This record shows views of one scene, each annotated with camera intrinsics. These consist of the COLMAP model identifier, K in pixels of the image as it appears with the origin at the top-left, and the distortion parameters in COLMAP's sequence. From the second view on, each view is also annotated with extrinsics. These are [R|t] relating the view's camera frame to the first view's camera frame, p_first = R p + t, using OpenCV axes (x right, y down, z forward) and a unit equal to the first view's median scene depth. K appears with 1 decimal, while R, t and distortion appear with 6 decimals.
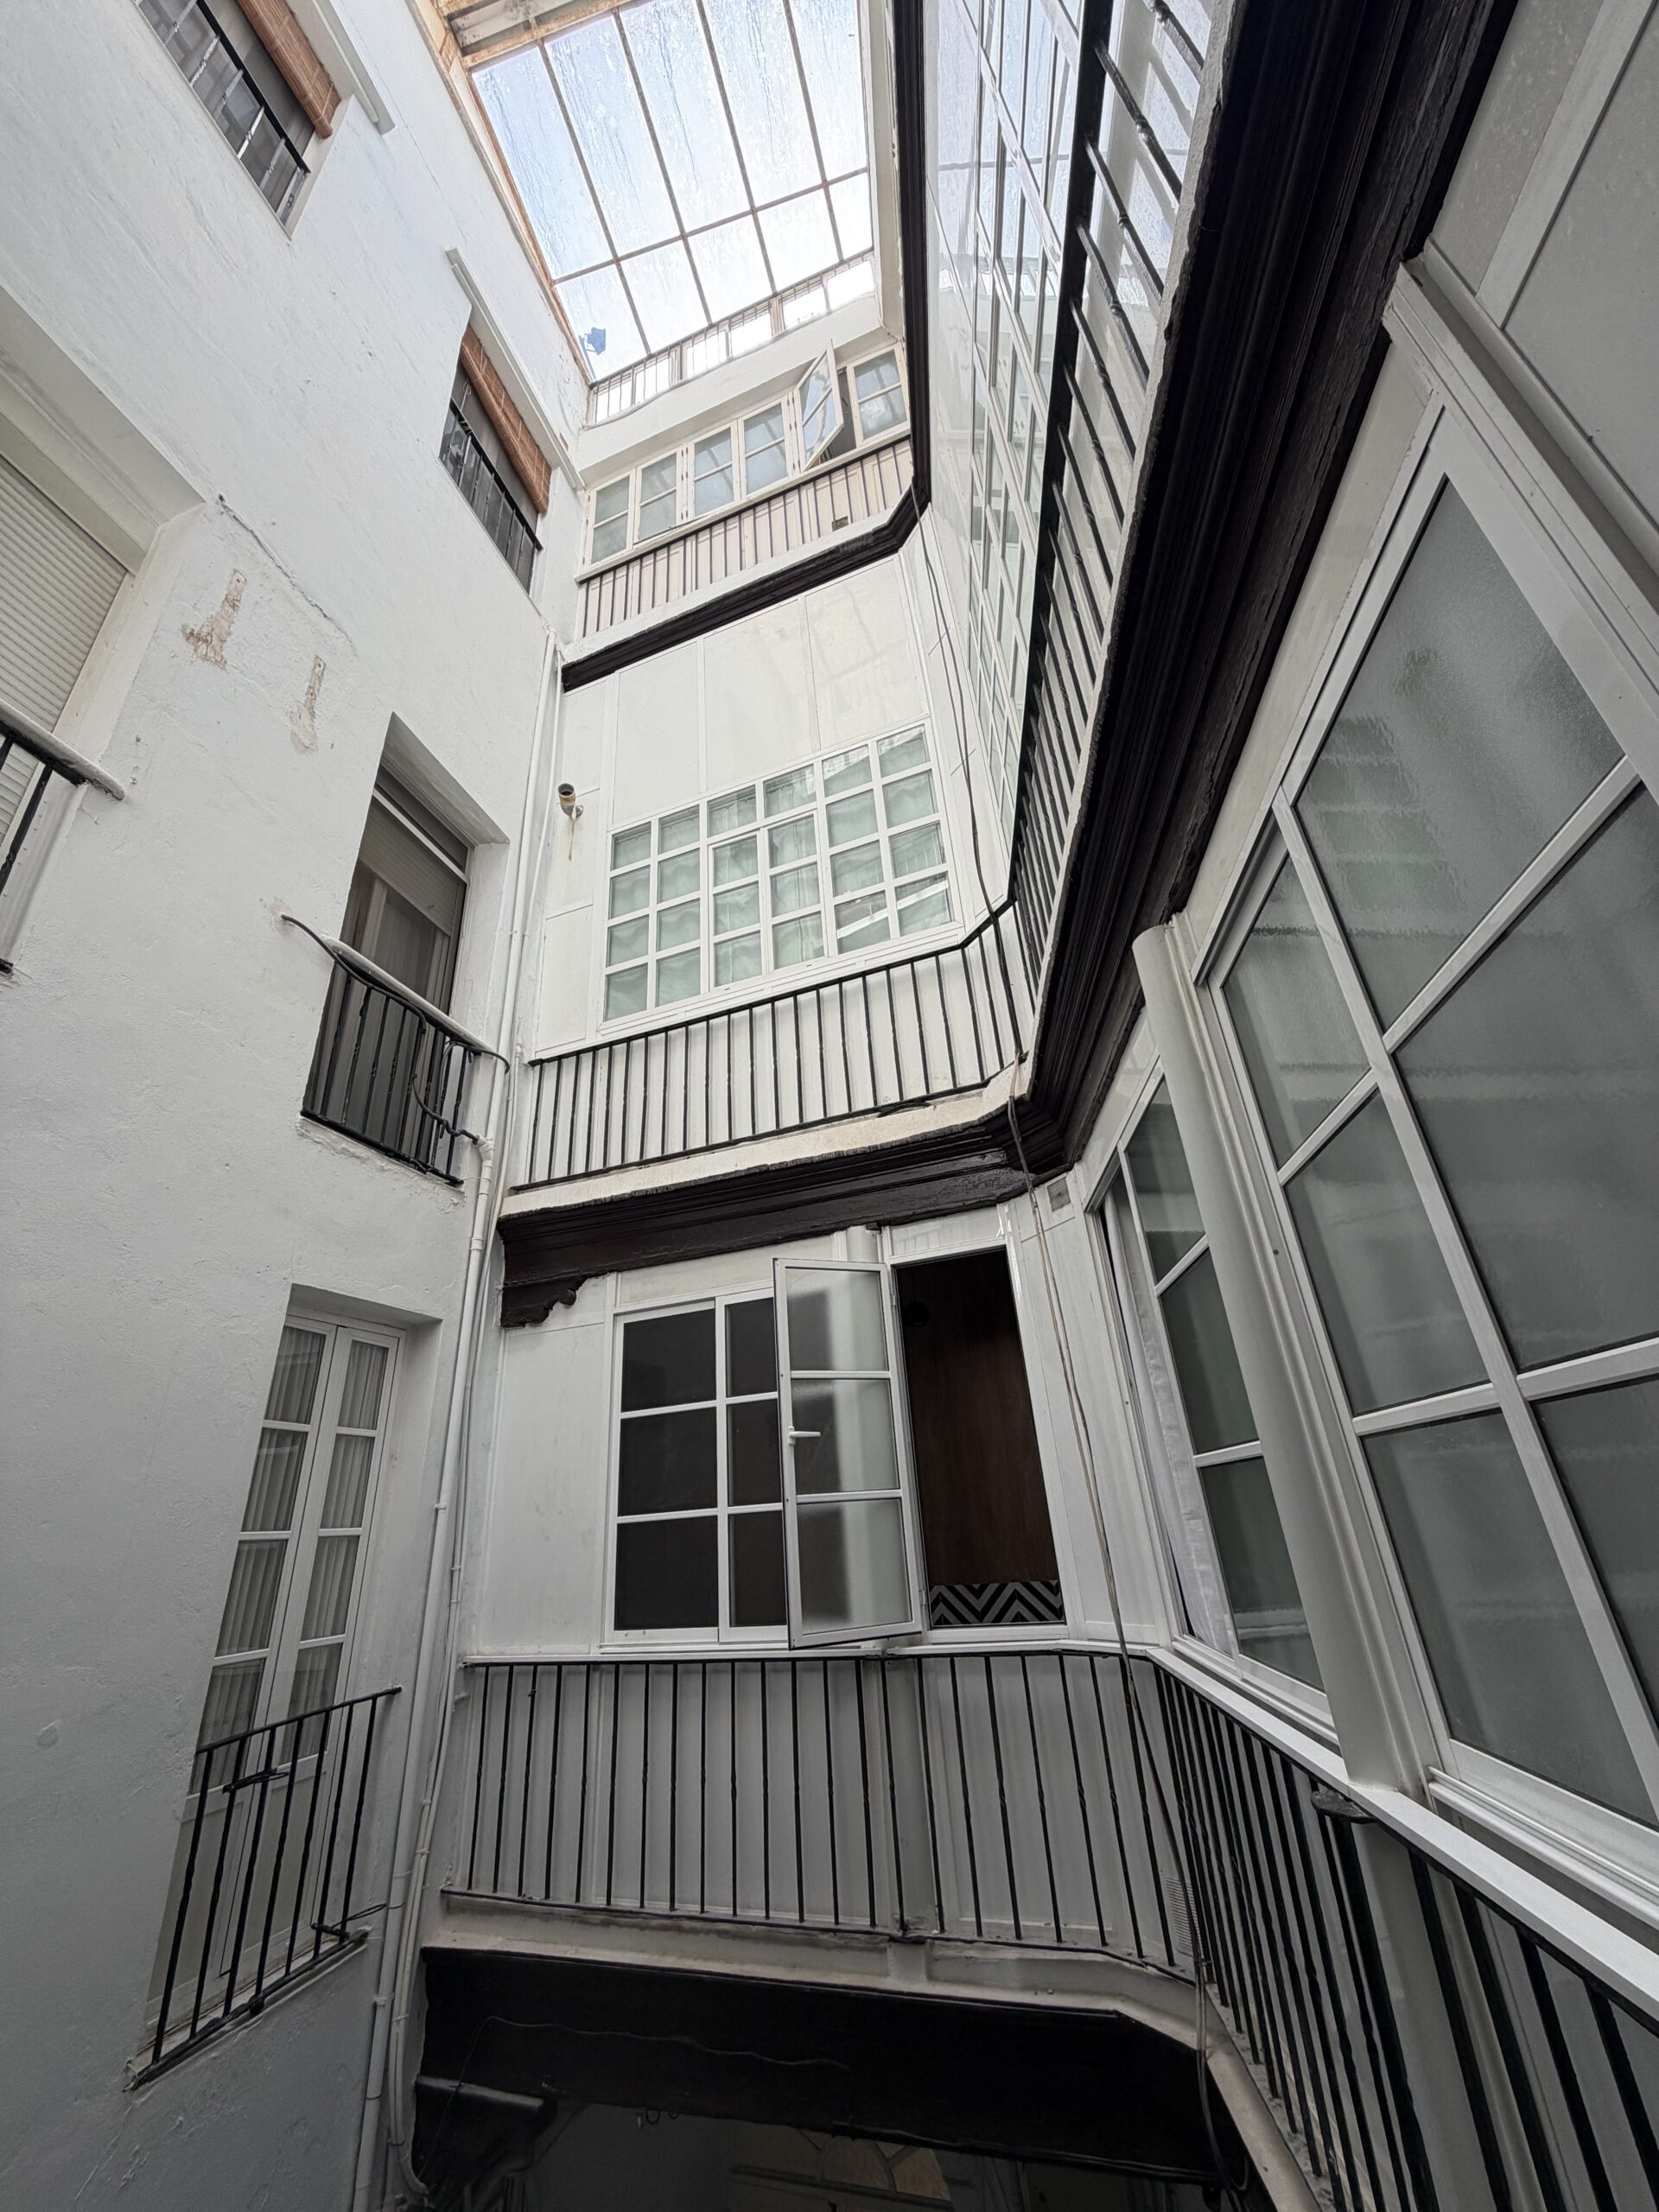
lens RADIAL K [[883.3, 0, 825.9], [0, 883.3, 1093.7], [0, 0, 1]] dist [0.001176, -0.000246]
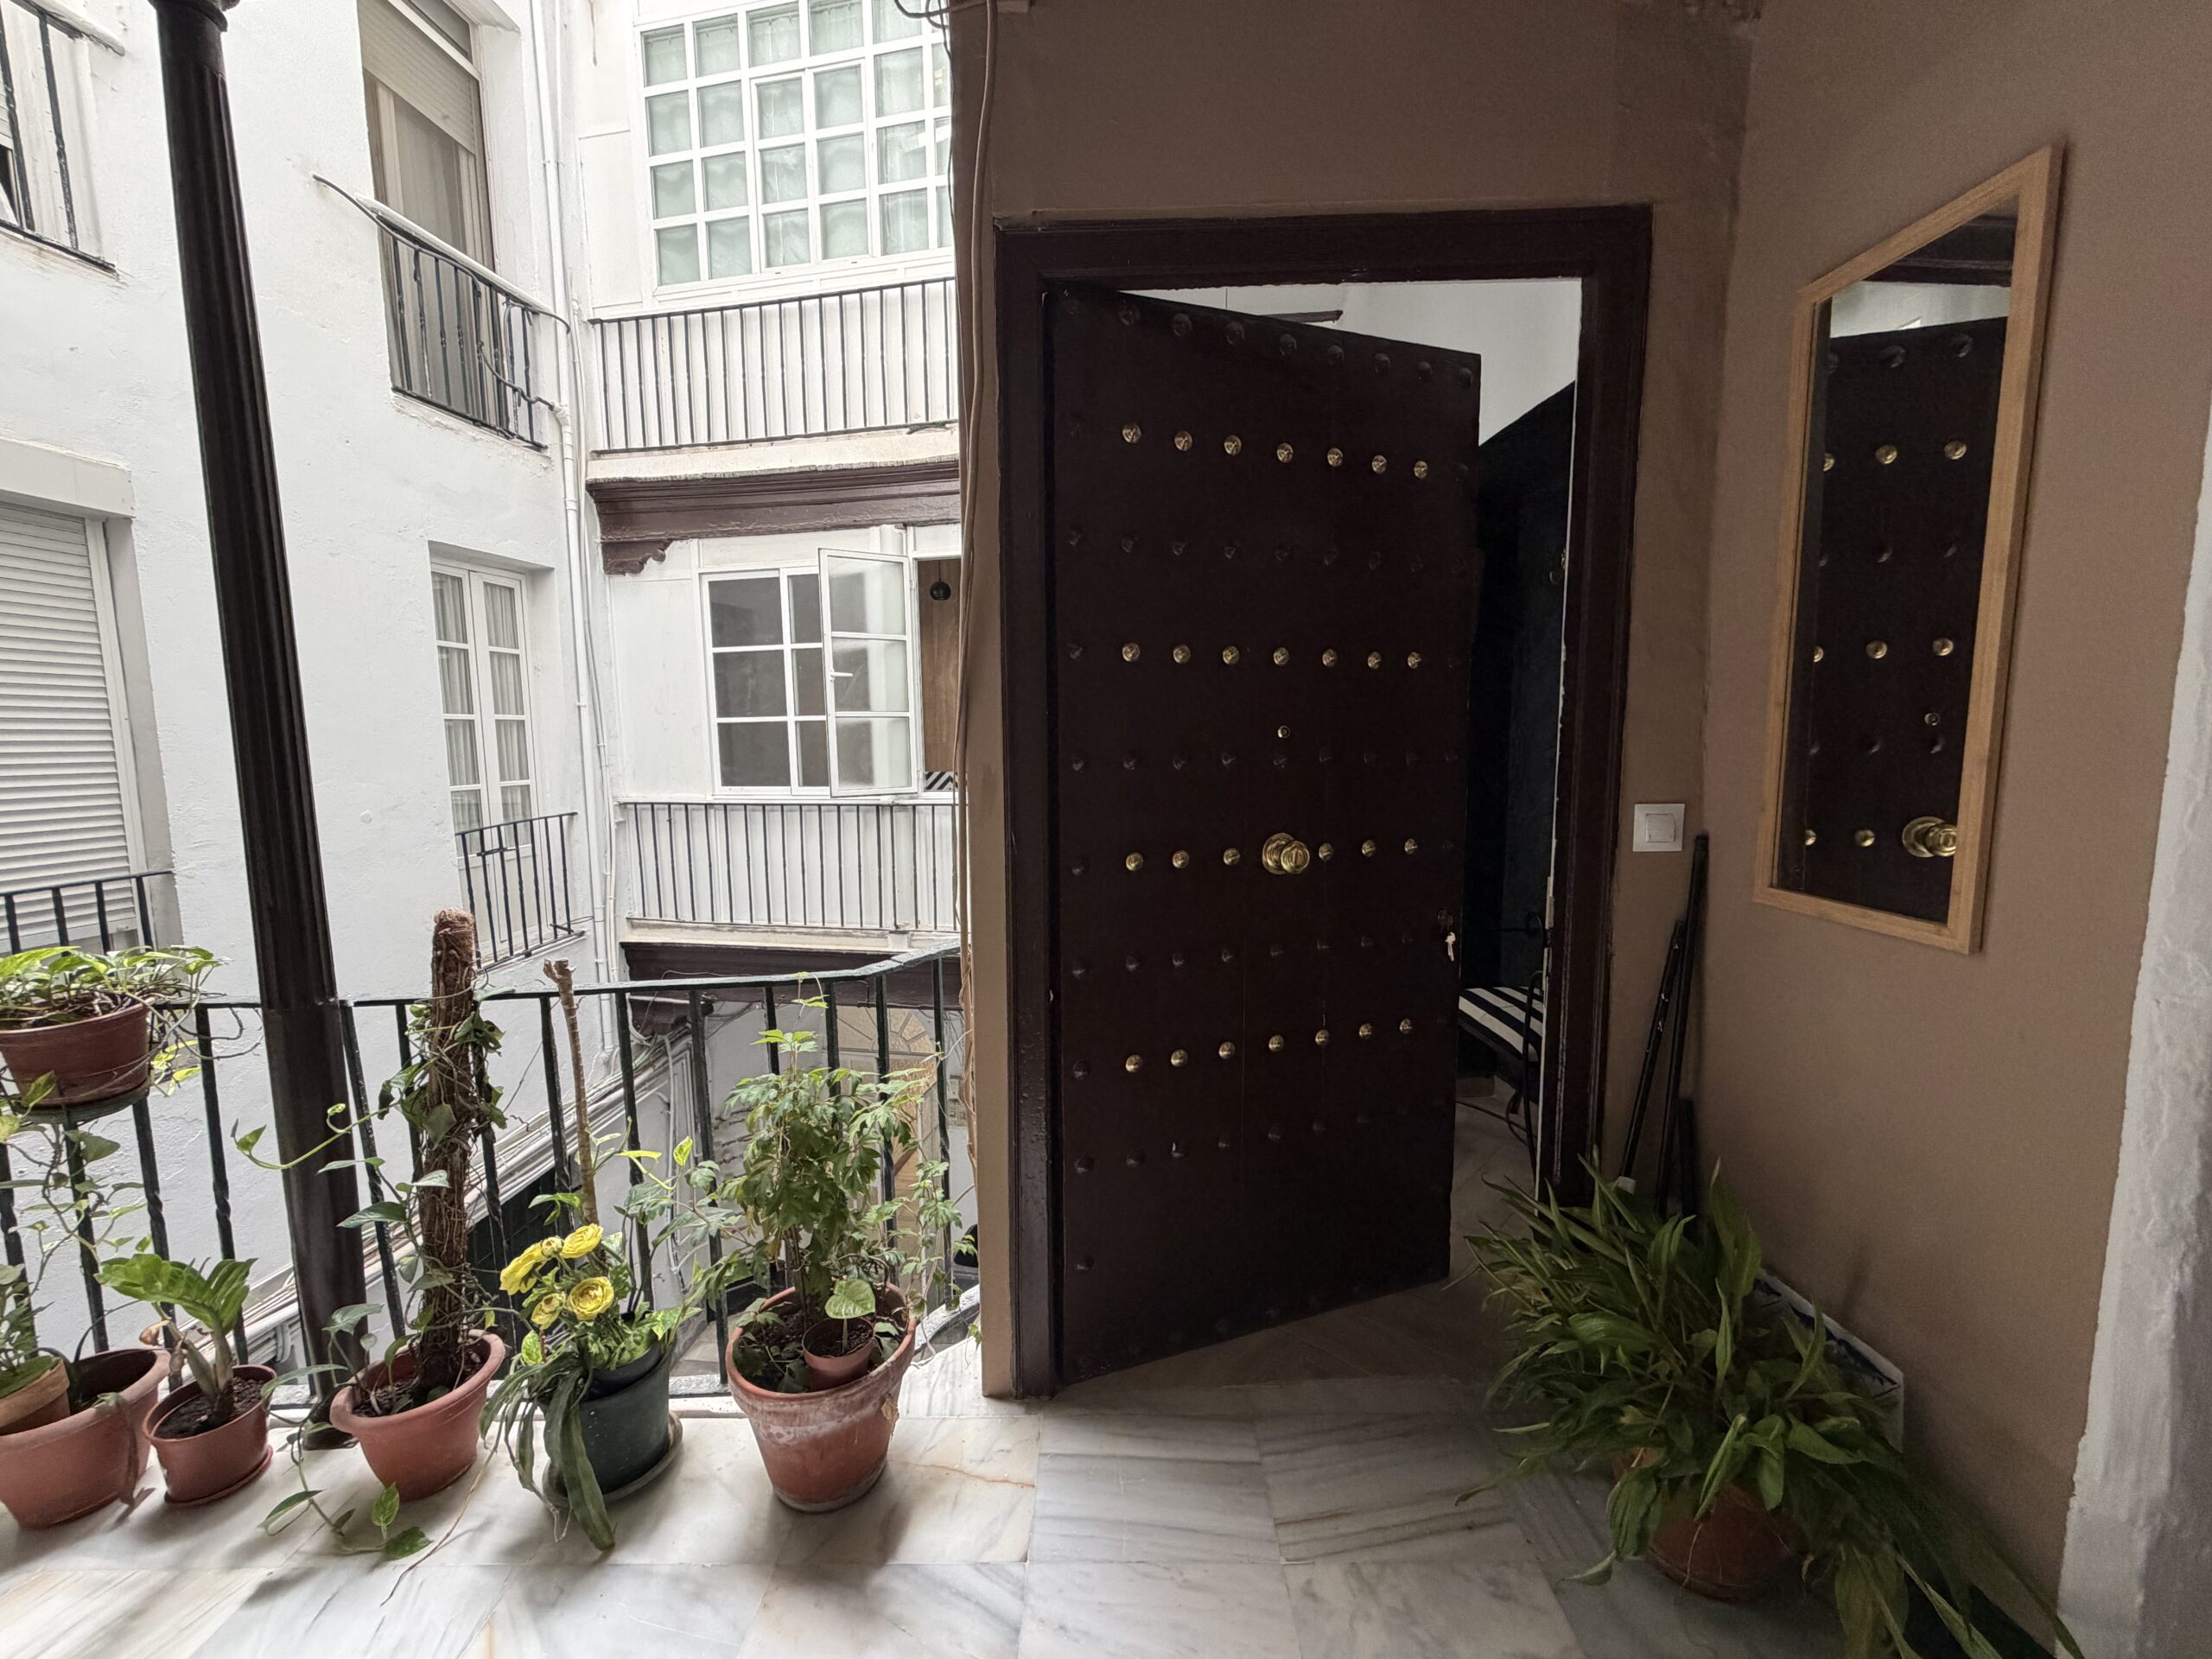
lens RADIAL K [[883.3, 0, 1098.4], [0, 883.3, 831.6], [0, 0, 1]] dist [0.001176, -0.000246]
pose [[0.984054, 0.031908, 0.174983, 0.131562], [-0.119933, 0.845528, 0.520287, -0.189775], [-0.131351, -0.532977, 0.835872, -0.386628]]
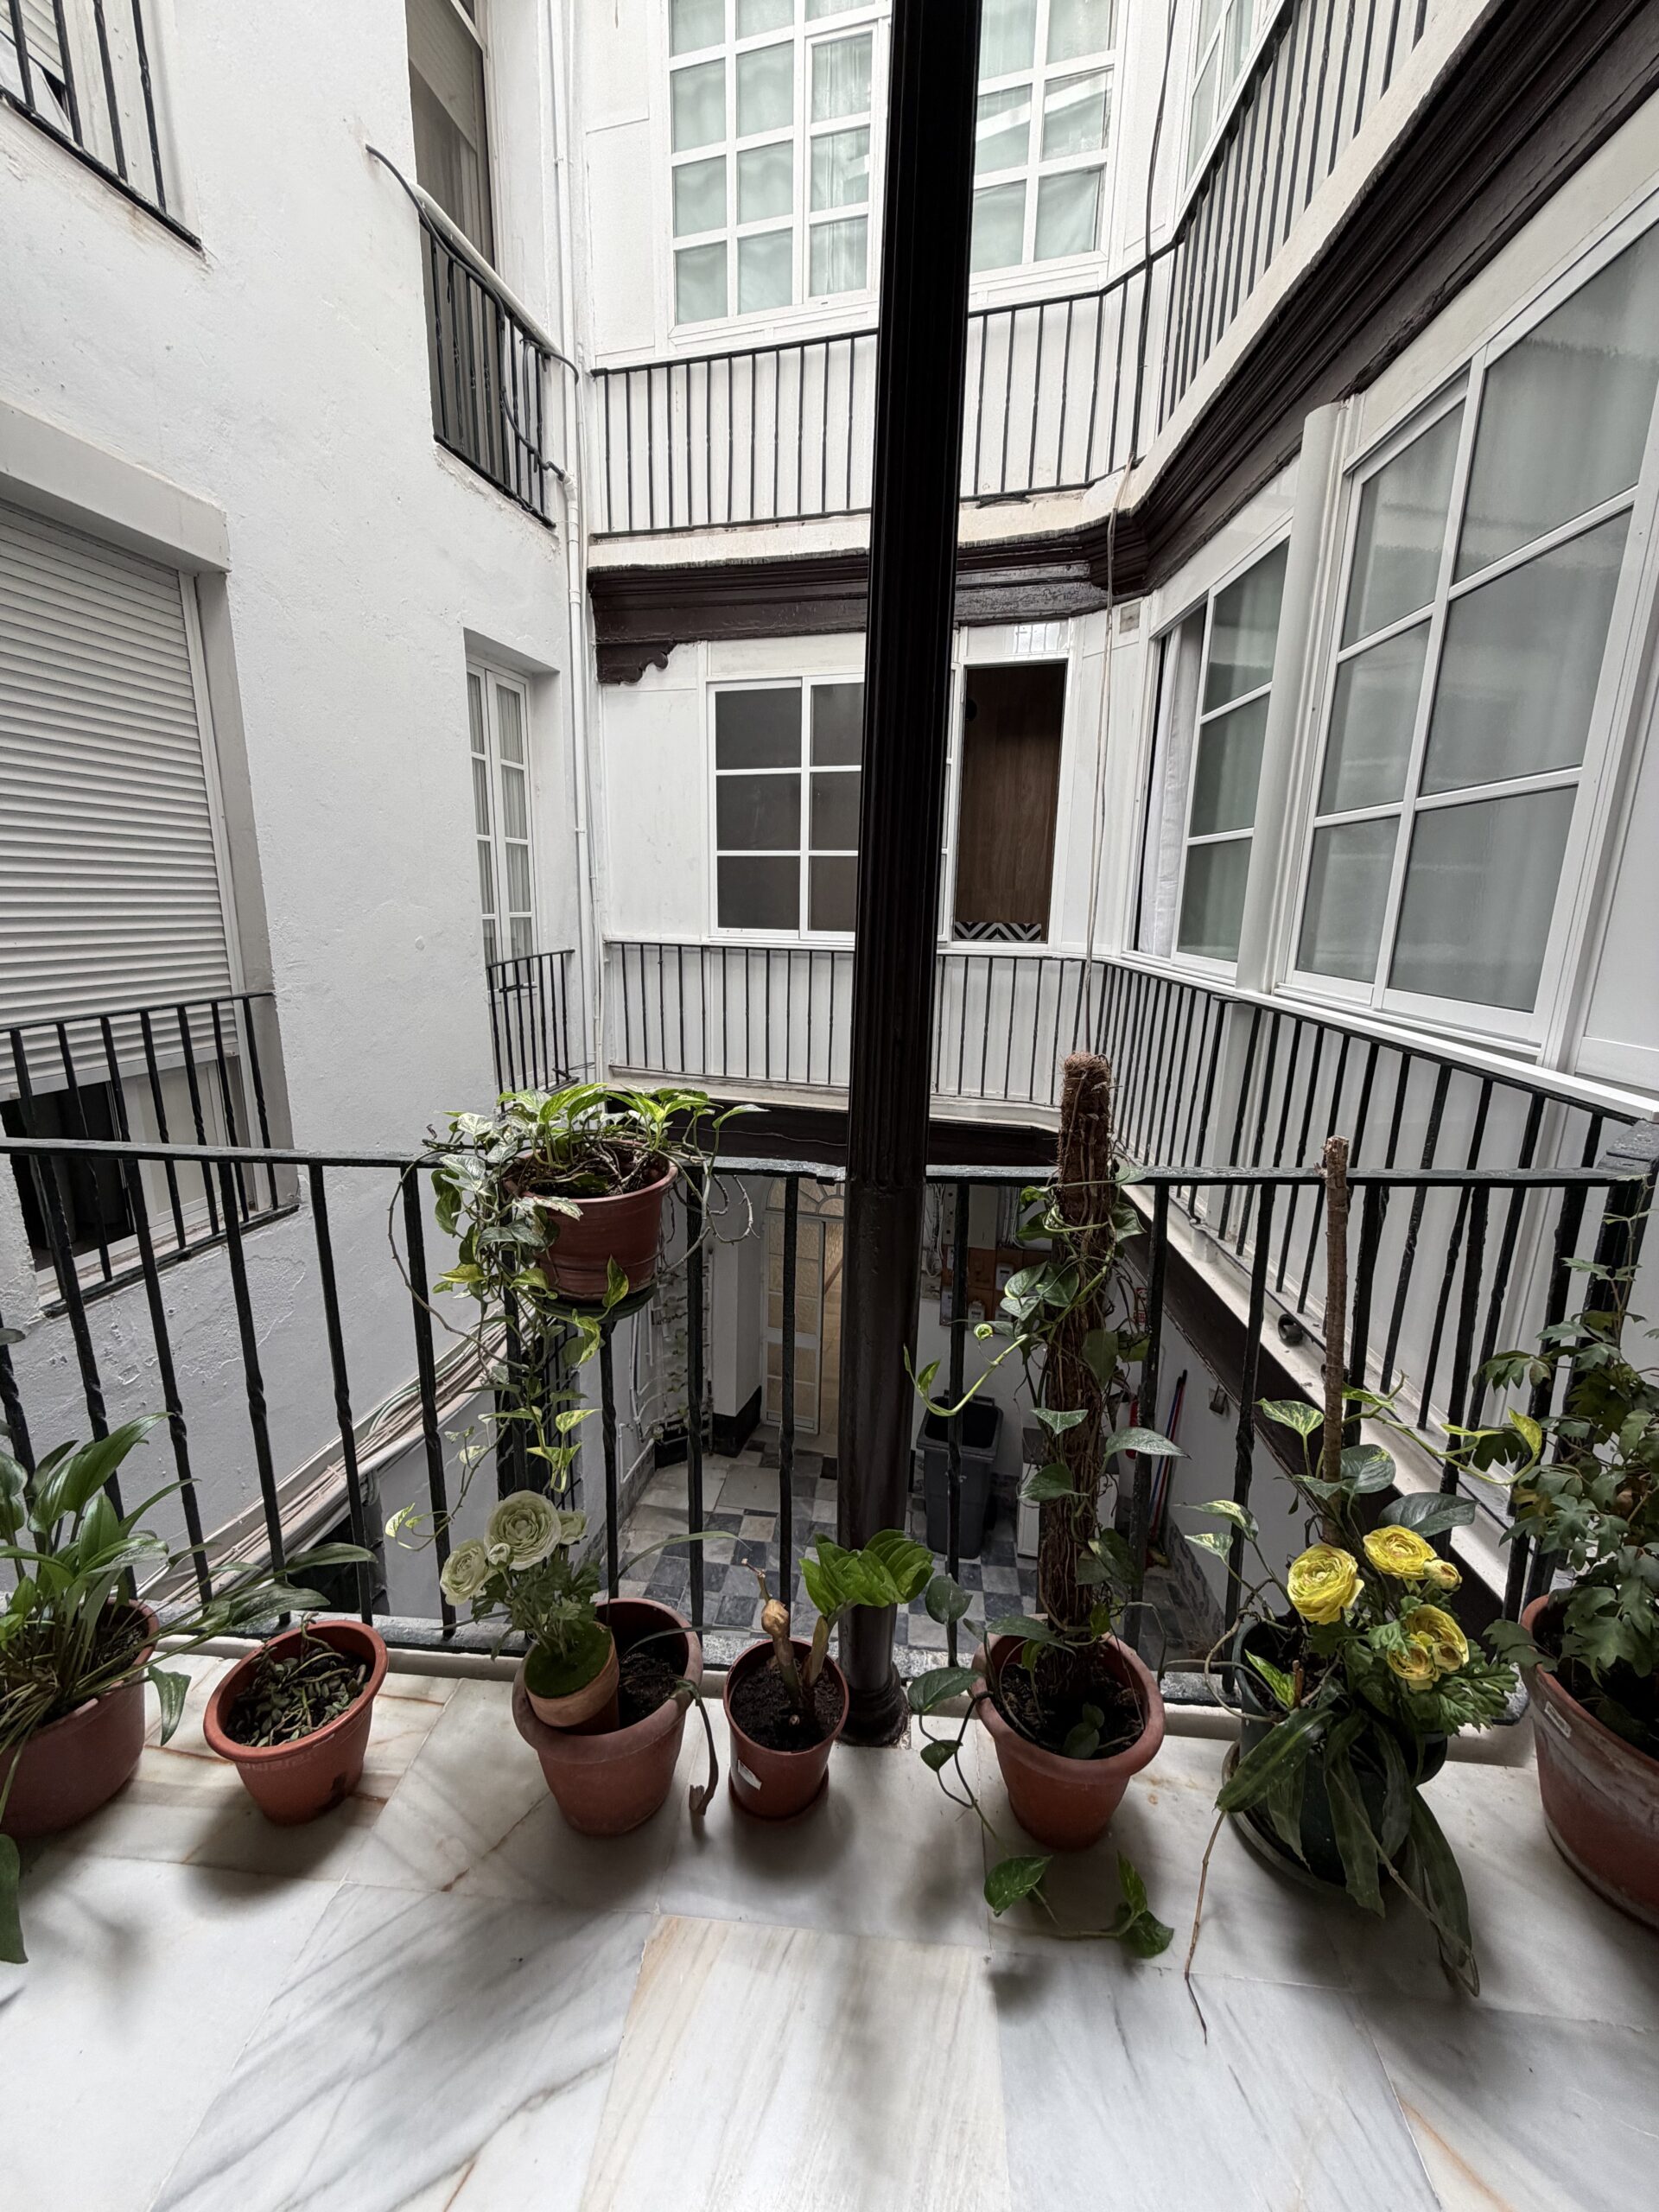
lens RADIAL K [[883.3, 0, 828.9], [0, 883.3, 1100.8], [0, 0, 1]] dist [0.001176, -0.000246]
pose [[0.992589, 0.061052, 0.105069, -0.192595], [-0.113625, 0.772847, 0.624337, -0.068271], [-0.043085, -0.631649, 0.774057, -0.251124]]
